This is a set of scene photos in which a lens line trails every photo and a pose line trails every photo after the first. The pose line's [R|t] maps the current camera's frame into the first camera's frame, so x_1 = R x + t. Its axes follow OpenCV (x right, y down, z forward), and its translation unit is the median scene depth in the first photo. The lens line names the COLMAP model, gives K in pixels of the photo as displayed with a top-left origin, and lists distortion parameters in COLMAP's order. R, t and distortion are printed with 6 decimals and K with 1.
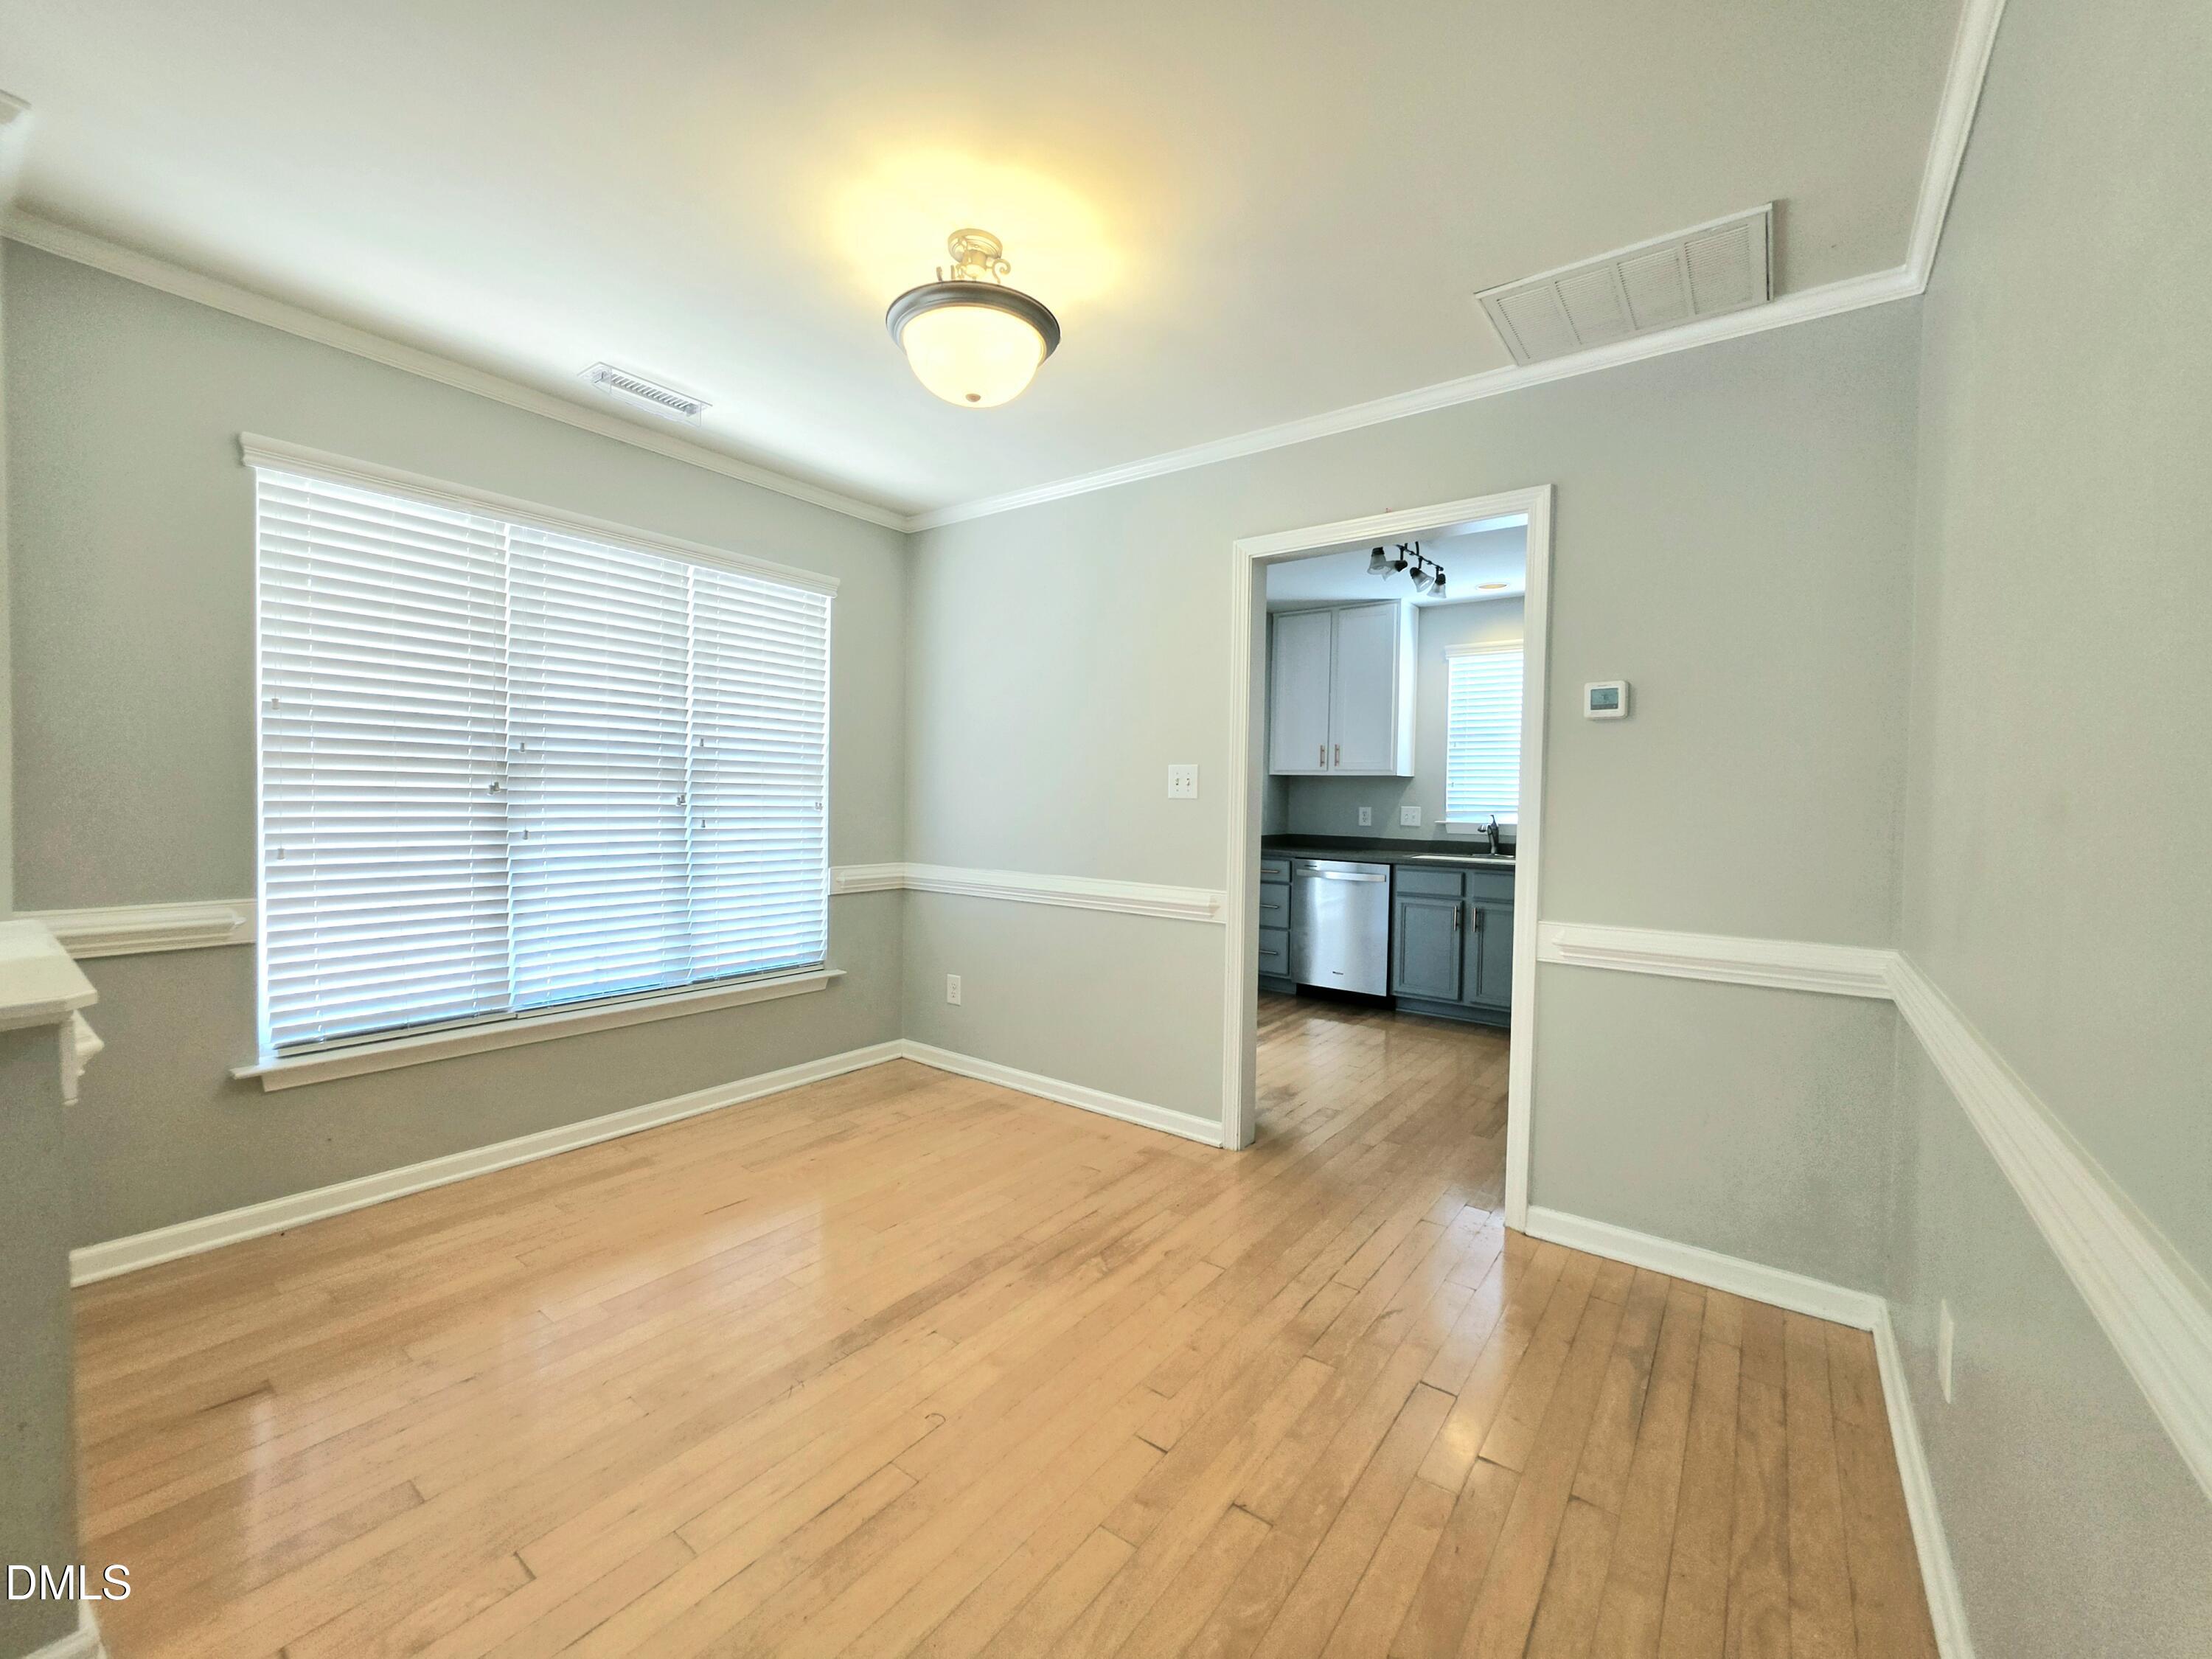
lens RADIAL K [[916.2, 0, 1099.5], [0, 916.2, 822.0], [0, 0, 1]] dist [-0.001065, -0.000183]
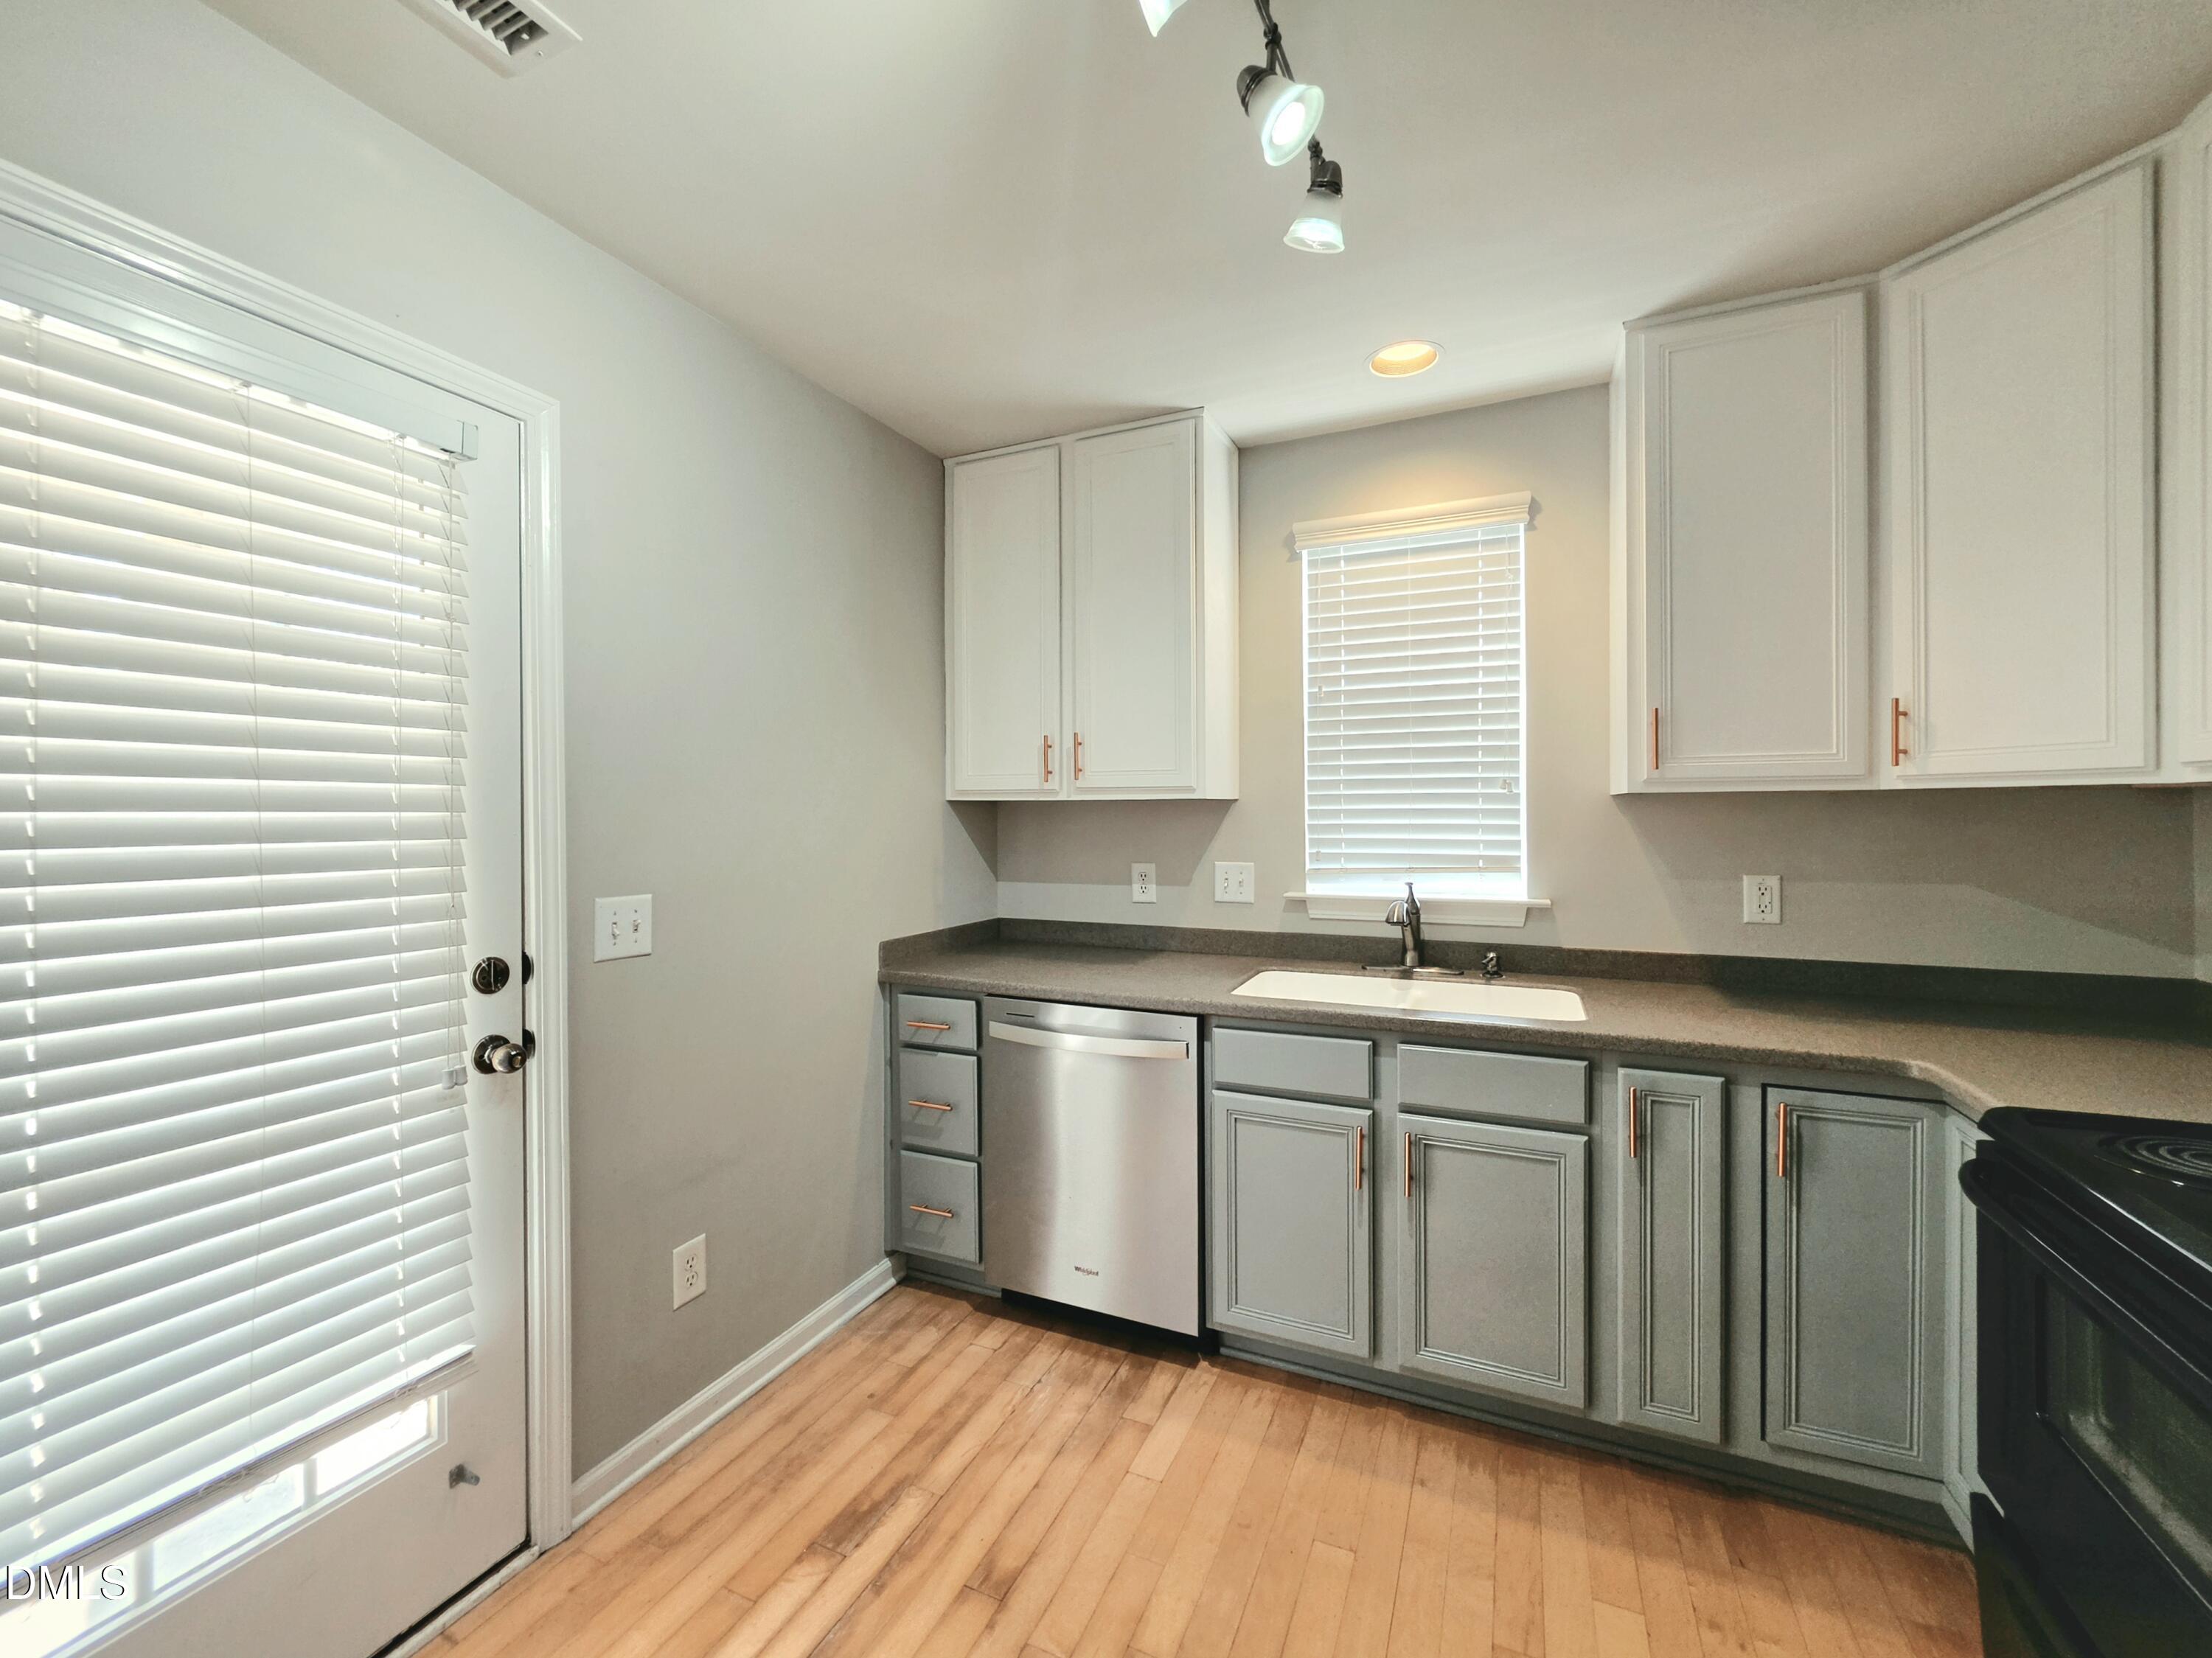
lens RADIAL K [[916.1, 0, 1099.5], [0, 916.1, 821.5], [0, 0, 1]] dist [-0.001065, -0.000183]
pose [[0.978874, -0.025041, 0.202924, 0.179872], [0.028483, 0.999495, -0.014055, -0.034252], [-0.202470, 0.019538, 0.979094, 0.561705]]
